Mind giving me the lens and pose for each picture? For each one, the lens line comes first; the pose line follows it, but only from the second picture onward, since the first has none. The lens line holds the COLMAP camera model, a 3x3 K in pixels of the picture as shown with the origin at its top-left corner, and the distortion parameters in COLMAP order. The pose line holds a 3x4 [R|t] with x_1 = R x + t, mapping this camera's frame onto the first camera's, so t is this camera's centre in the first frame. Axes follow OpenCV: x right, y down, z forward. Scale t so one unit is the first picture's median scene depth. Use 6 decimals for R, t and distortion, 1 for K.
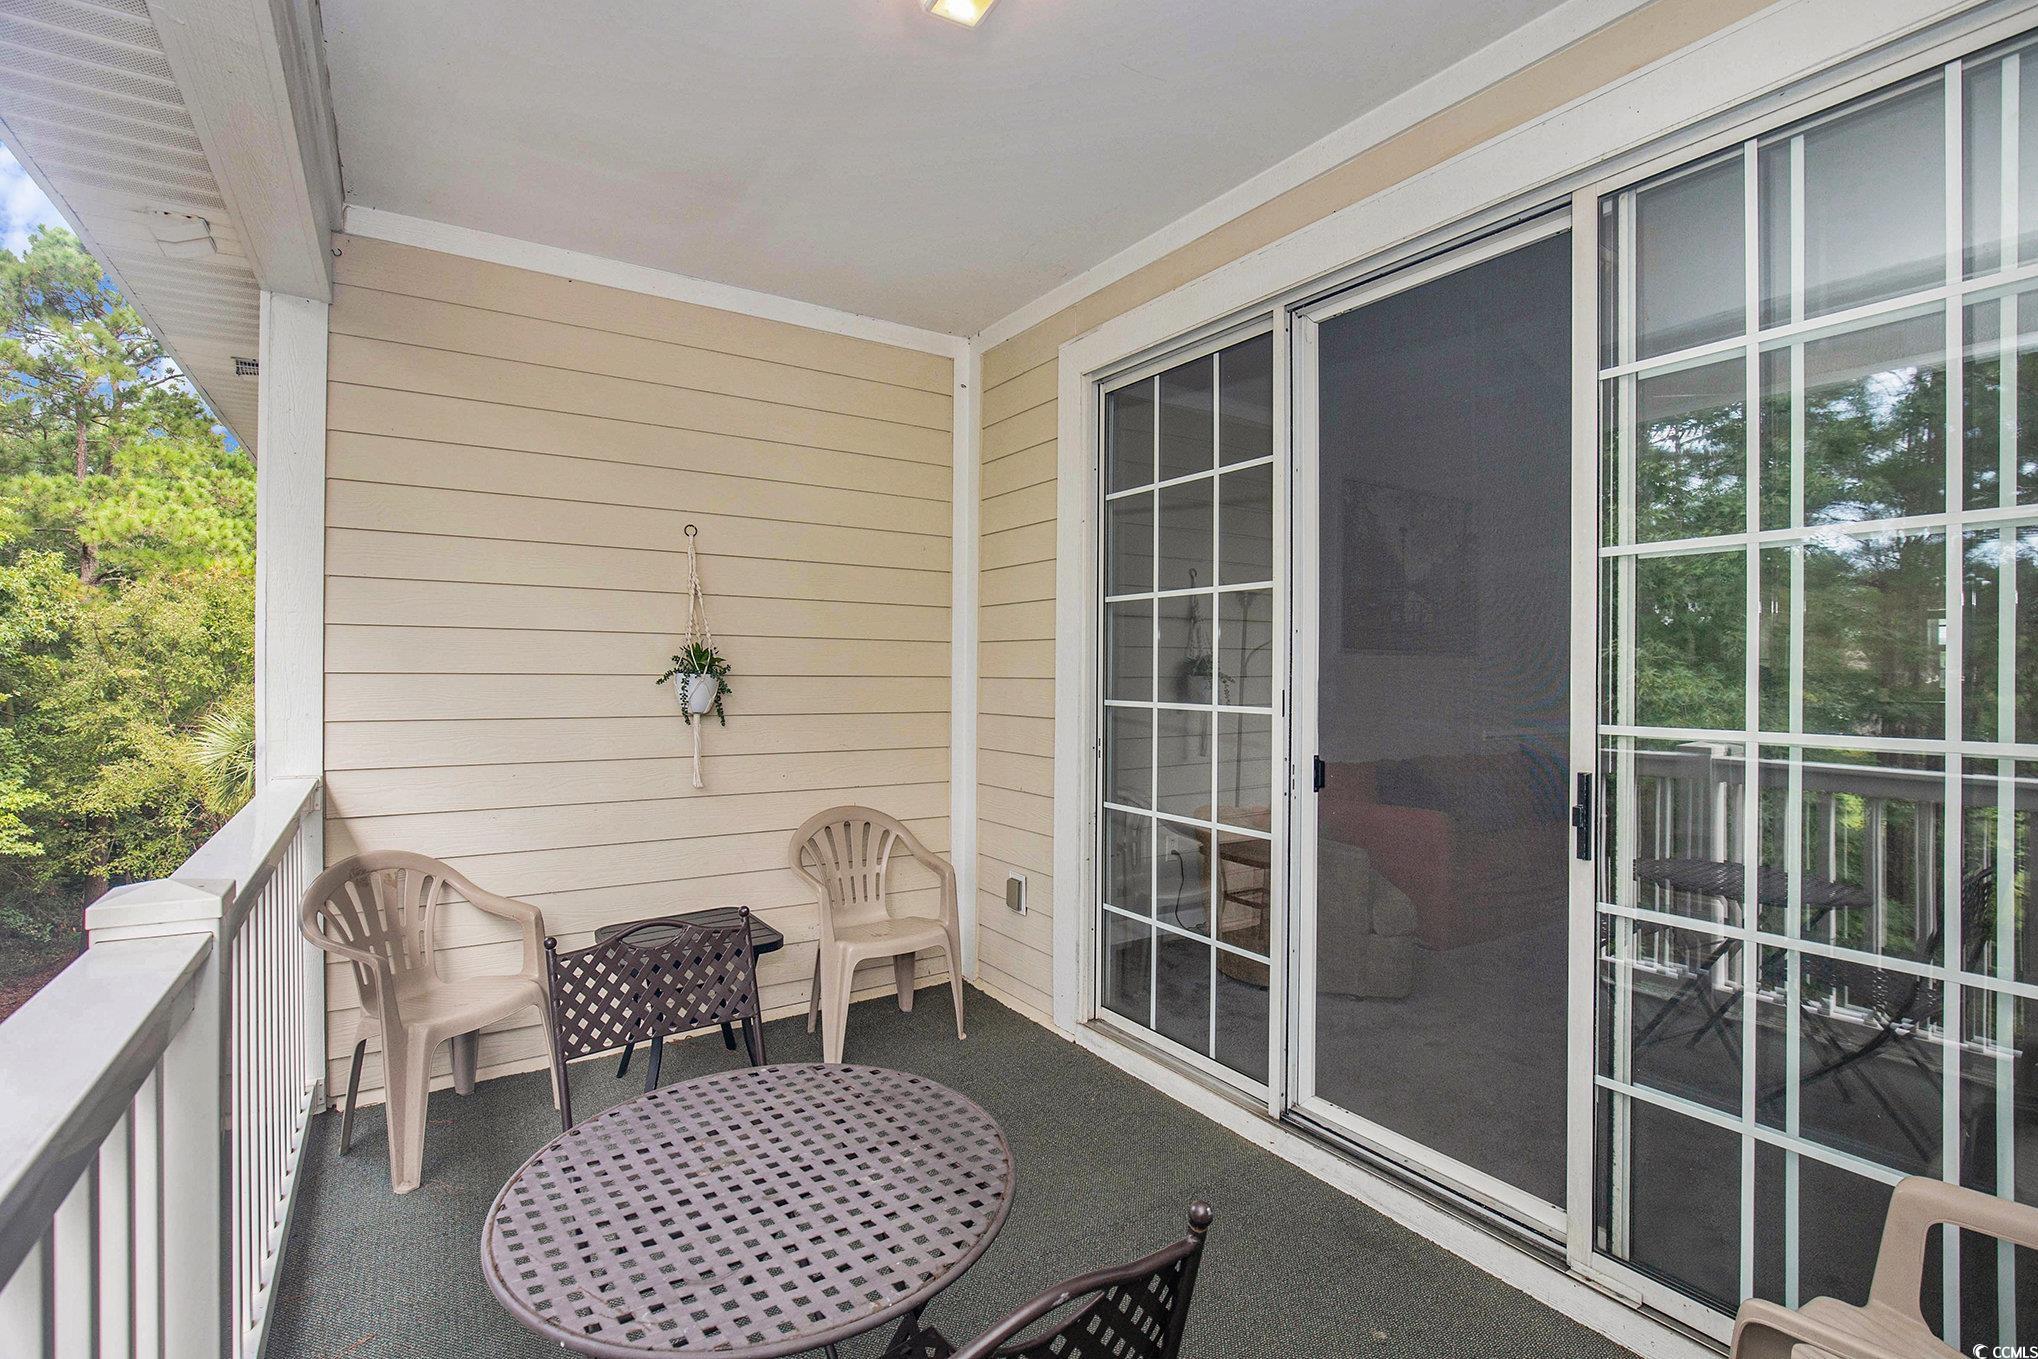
lens RADIAL K [[978.0, 0, 1076.8], [0, 978.0, 644.6], [0, 0, 1]] dist [-0.000027, 0.000138]
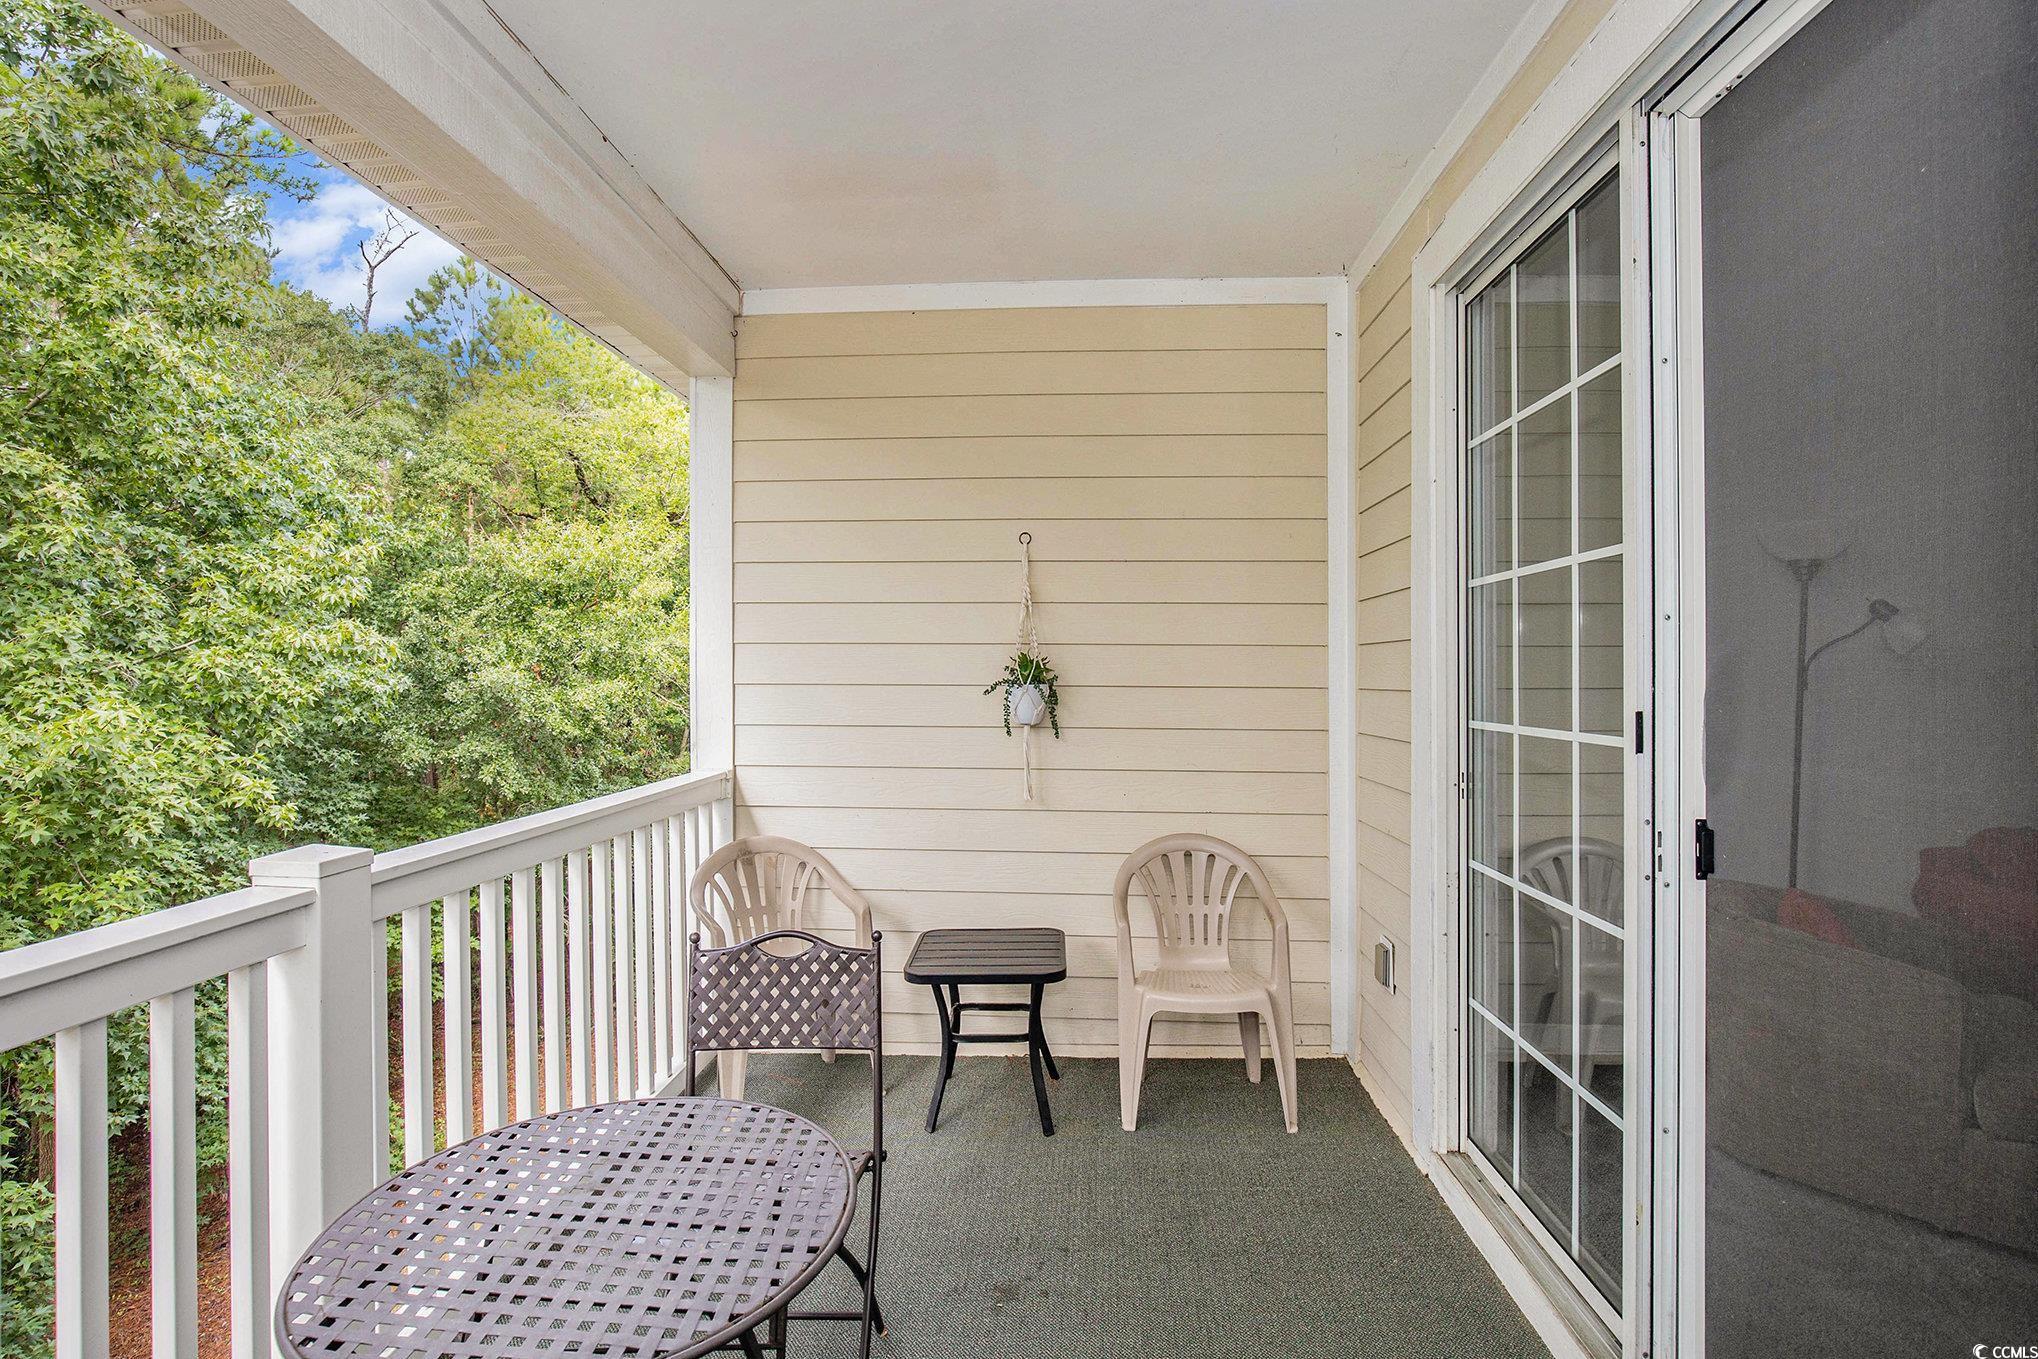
lens RADIAL K [[1028.1, 0, 1064.3], [0, 1028.1, 646.5], [0, 0, 1]] dist [-0.019514, -0.000034]
pose [[0.785714, -0.021914, -0.618201, 0.279774], [0.018319, 0.999758, -0.012156, 0.005165], [0.618318, -0.001774, 0.785926, 0.219683]]
